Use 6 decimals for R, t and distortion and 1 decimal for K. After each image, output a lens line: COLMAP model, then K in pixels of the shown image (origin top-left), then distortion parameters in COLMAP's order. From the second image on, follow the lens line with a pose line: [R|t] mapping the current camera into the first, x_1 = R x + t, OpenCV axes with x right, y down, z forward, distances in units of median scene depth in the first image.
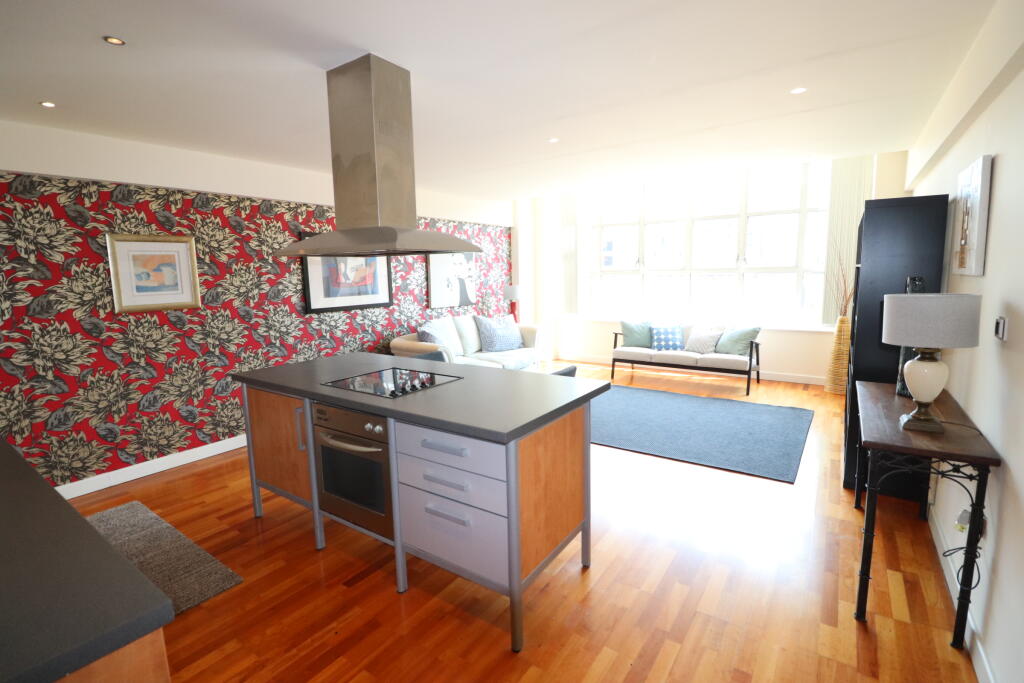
lens RADIAL K [[474.5, 0, 491.2], [0, 474.5, 340.1], [0, 0, 1]] dist [-0.010702, -0.008545]
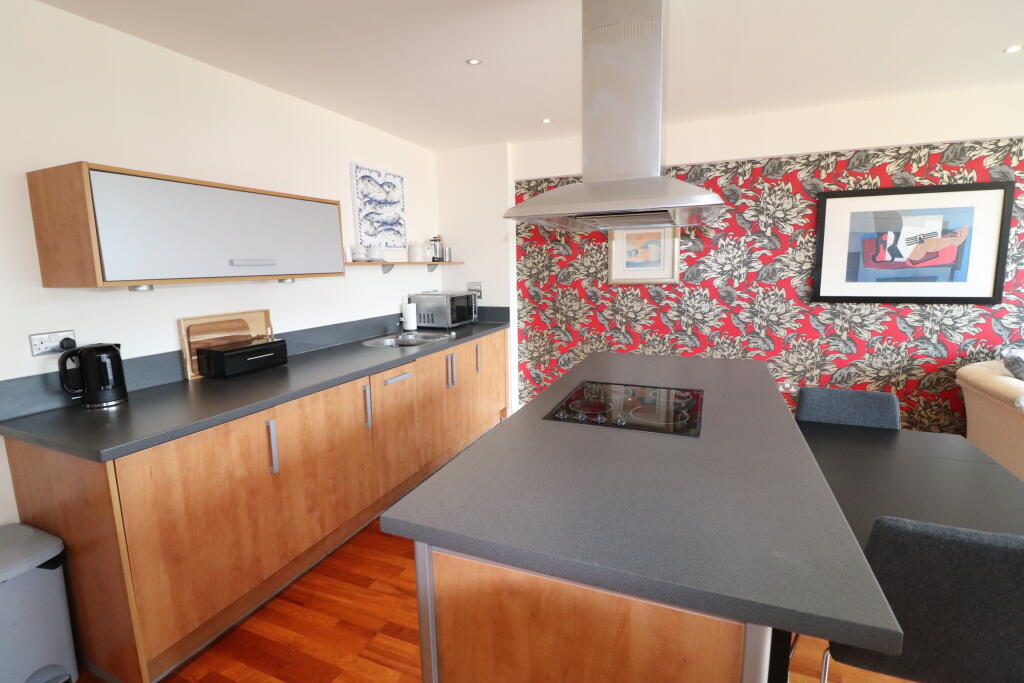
lens RADIAL K [[474.5, 0, 507.1], [0, 474.5, 339.8], [0, 0, 1]] dist [-0.010702, -0.008545]
pose [[0.227886, 0.176980, -0.957469, 0.190485], [-0.114547, 0.981387, 0.154138, -0.046303], [0.966927, 0.074549, 0.243917, 0.286204]]
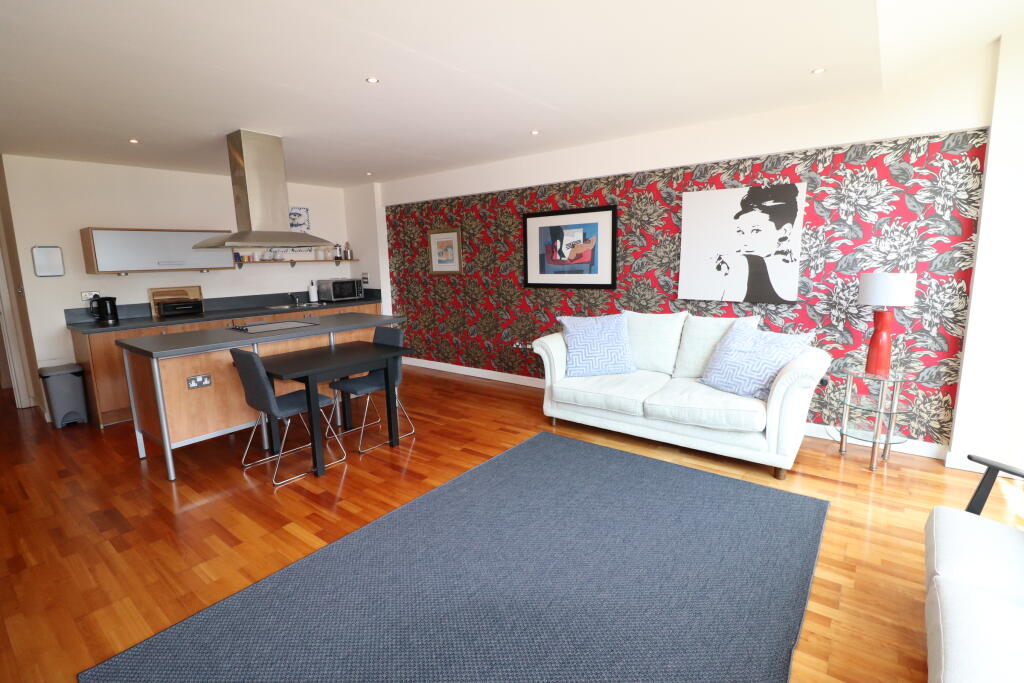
lens RADIAL K [[474.5, 0, 516.1], [0, 474.5, 335.8], [0, 0, 1]] dist [-0.010702, -0.008545]
pose [[-0.026200, 0.194025, -0.980647, 0.608083], [-0.107895, 0.974704, 0.195732, -0.132027], [0.993817, 0.110935, -0.004603, 0.816421]]
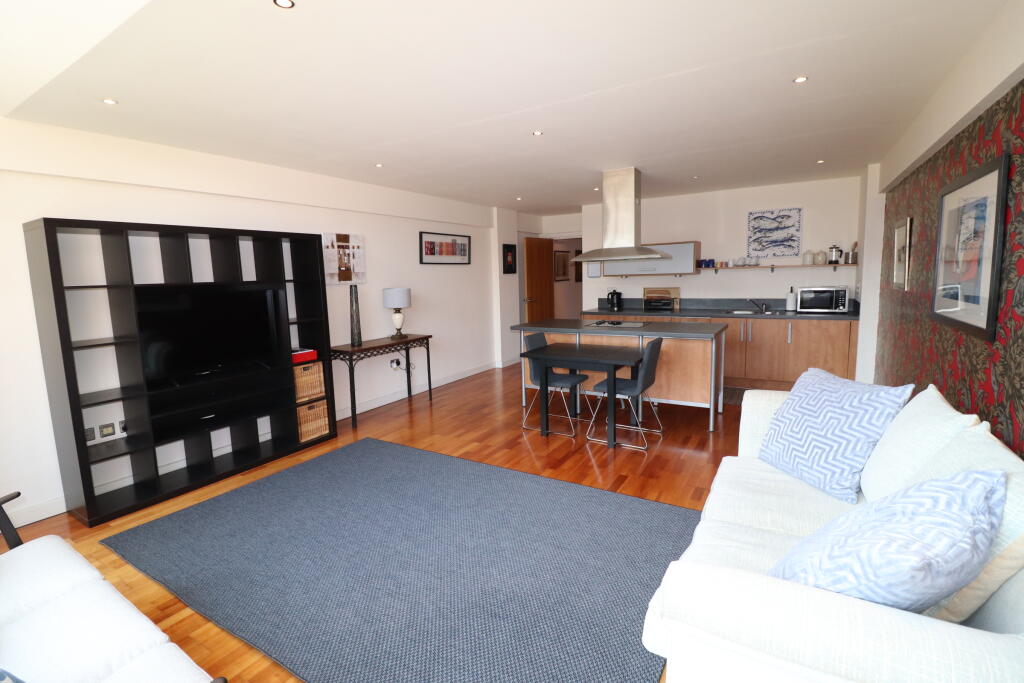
lens RADIAL K [[474.5, 0, 504.1], [0, 474.5, 339.4], [0, 0, 1]] dist [-0.010702, -0.008545]
pose [[-0.995402, 0.068369, -0.067084, 0.186853], [0.048429, 0.963483, 0.263354, -0.179016], [0.082640, 0.258895, -0.962364, 1.280175]]
